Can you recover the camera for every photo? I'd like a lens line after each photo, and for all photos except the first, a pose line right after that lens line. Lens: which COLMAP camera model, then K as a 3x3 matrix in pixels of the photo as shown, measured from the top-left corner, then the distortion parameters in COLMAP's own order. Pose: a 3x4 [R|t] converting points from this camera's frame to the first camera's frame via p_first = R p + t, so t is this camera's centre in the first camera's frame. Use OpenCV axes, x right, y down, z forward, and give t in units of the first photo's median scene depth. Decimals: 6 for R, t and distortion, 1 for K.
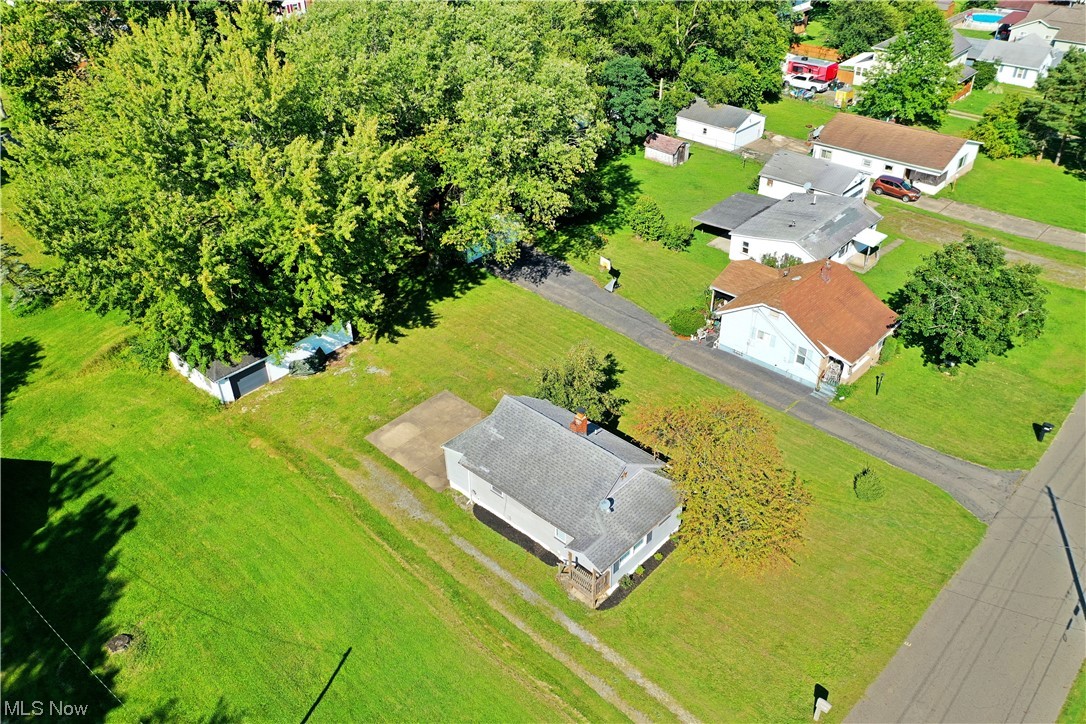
lens RADIAL K [[865.3, 0, 543.0], [0, 865.3, 362.0], [0, 0, 1]] dist [0.007656, 0.006124]
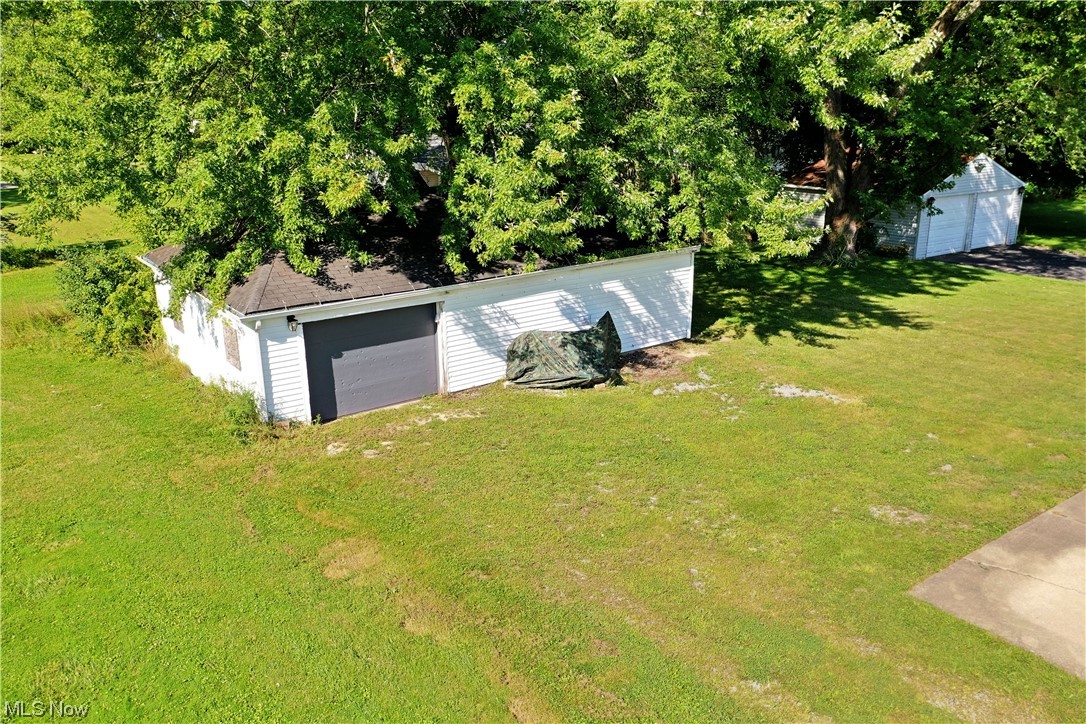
lens RADIAL K [[865.3, 0, 543.0], [0, 865.3, 362.0], [0, 0, 1]] dist [0.007656, 0.006124]
pose [[0.982361, 0.063215, -0.175987, -0.239602], [-0.113062, 0.950409, -0.289723, 0.097562], [0.148945, 0.304510, 0.940792, 0.755082]]
